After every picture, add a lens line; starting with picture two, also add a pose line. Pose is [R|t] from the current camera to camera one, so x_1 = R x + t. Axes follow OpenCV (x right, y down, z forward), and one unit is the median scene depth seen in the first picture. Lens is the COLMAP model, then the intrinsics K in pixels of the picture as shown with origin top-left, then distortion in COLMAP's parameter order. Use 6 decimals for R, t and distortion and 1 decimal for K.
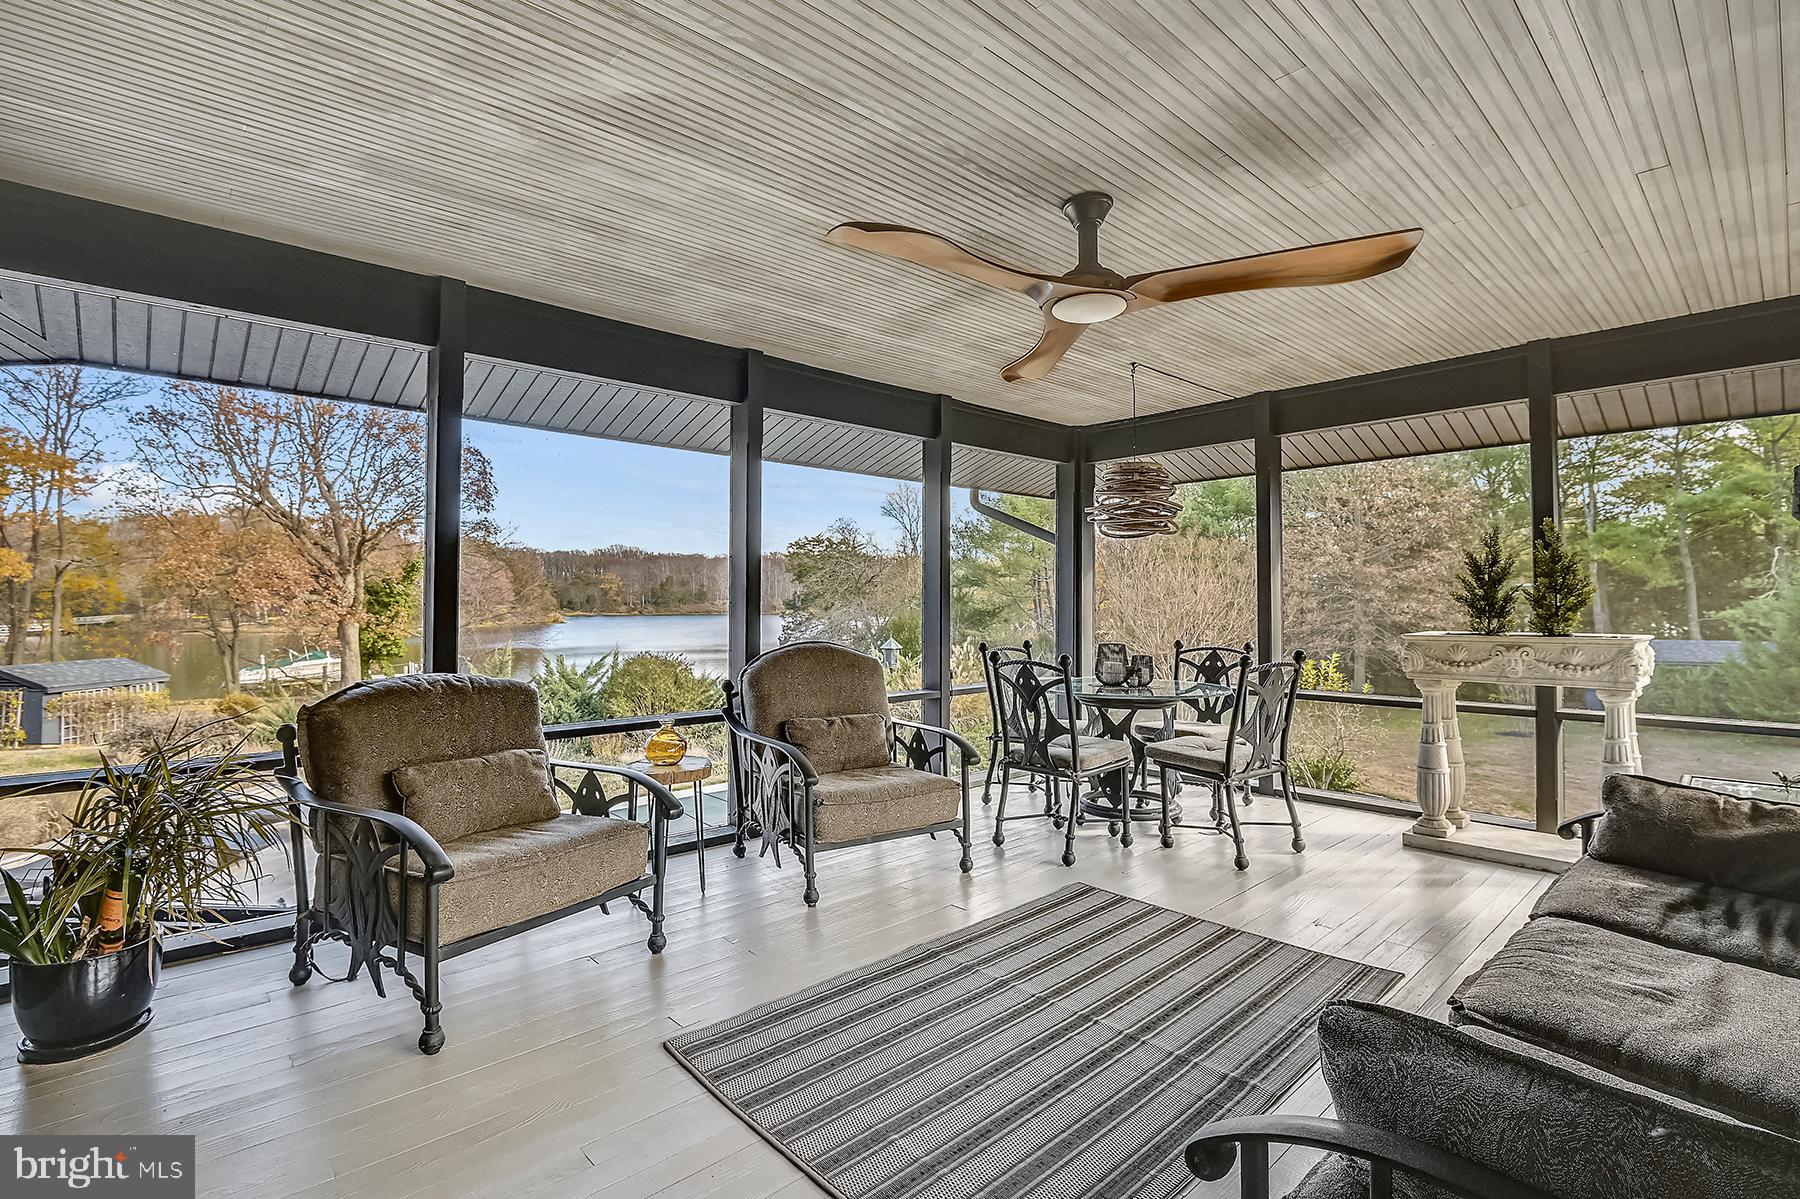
lens RADIAL K [[897.1, 0, 900.0], [0, 897.1, 599.5], [0, 0, 1]] dist [0.000540, -0.000006]
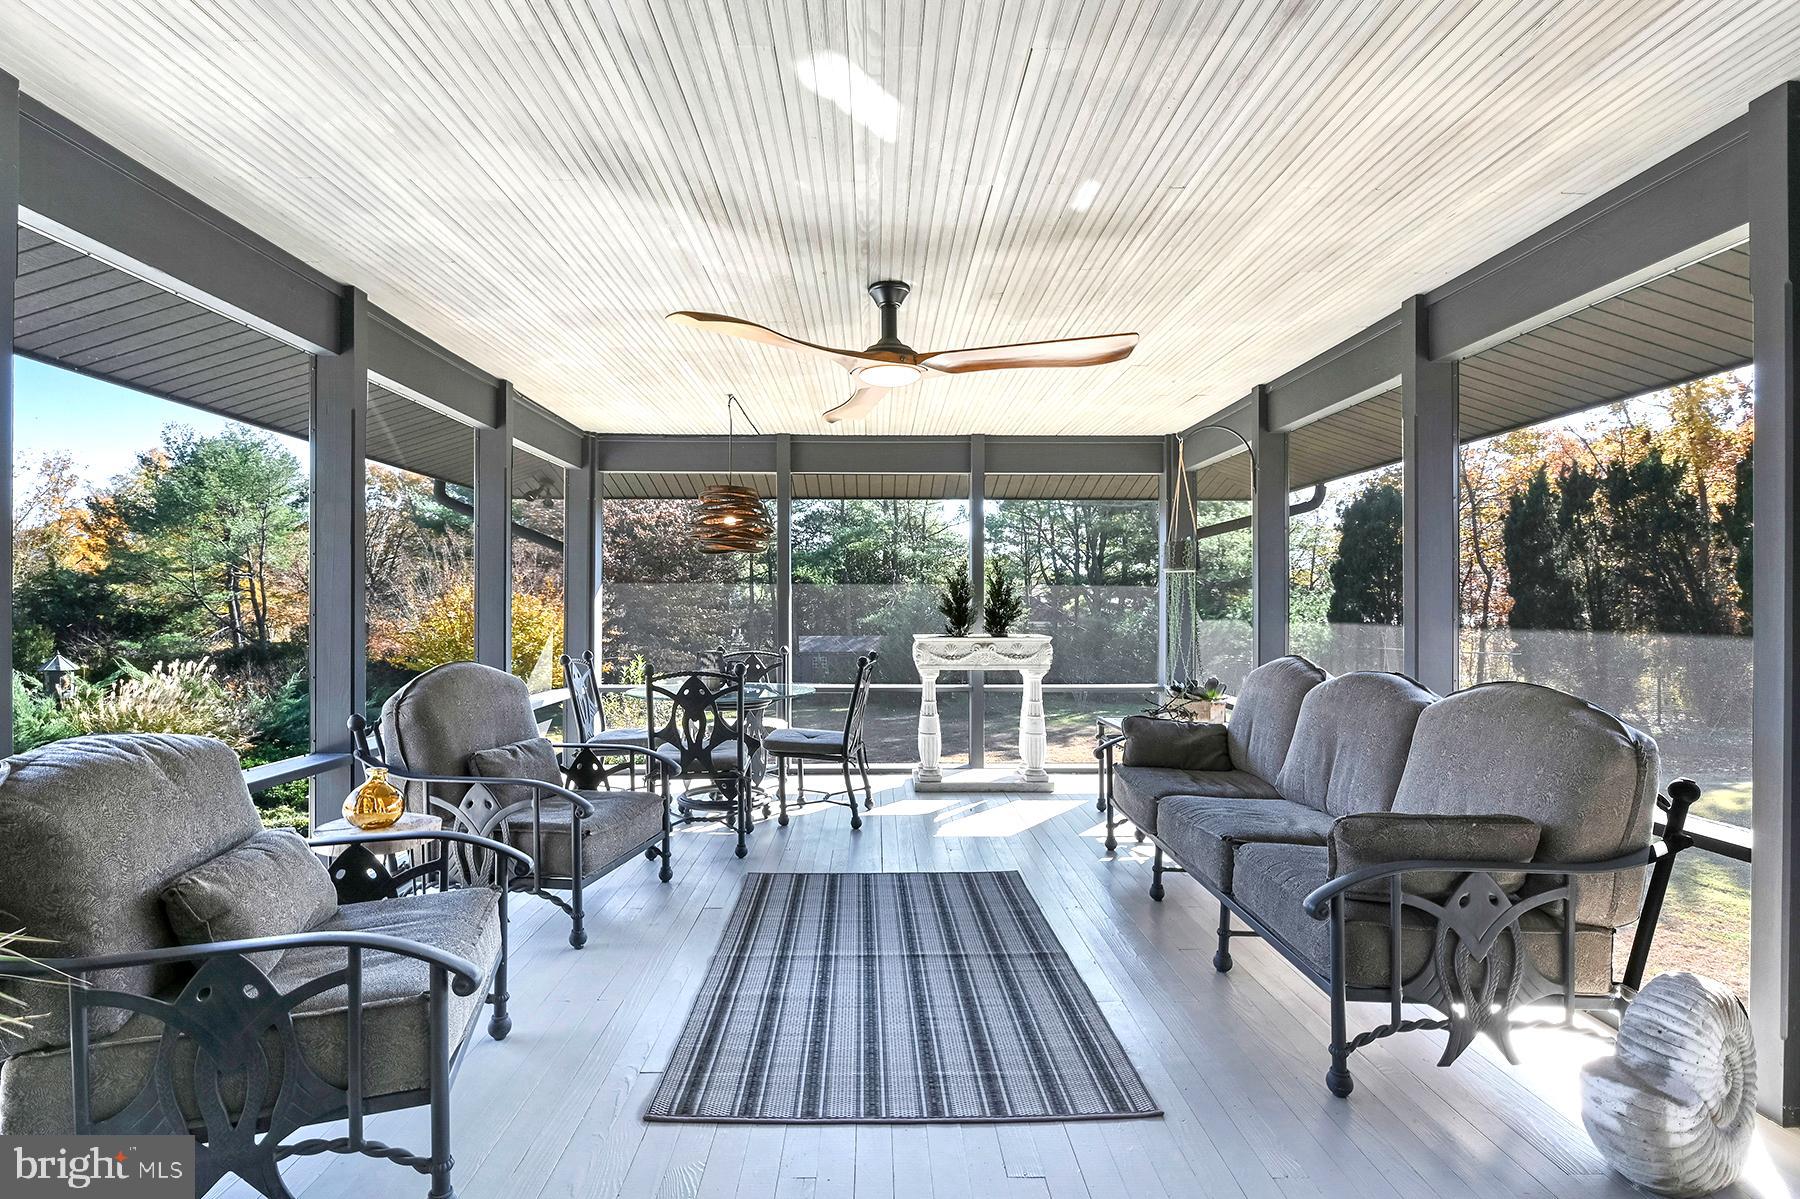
lens RADIAL K [[897.1, 0, 900.0], [0, 897.1, 599.5], [0, 0, 1]] dist [0.000540, -0.000006]
pose [[0.655504, 0.011180, 0.755109, -0.528390], [-0.009047, 0.999935, -0.006951, -0.008394], [-0.755137, -0.002275, 0.655563, 0.153199]]
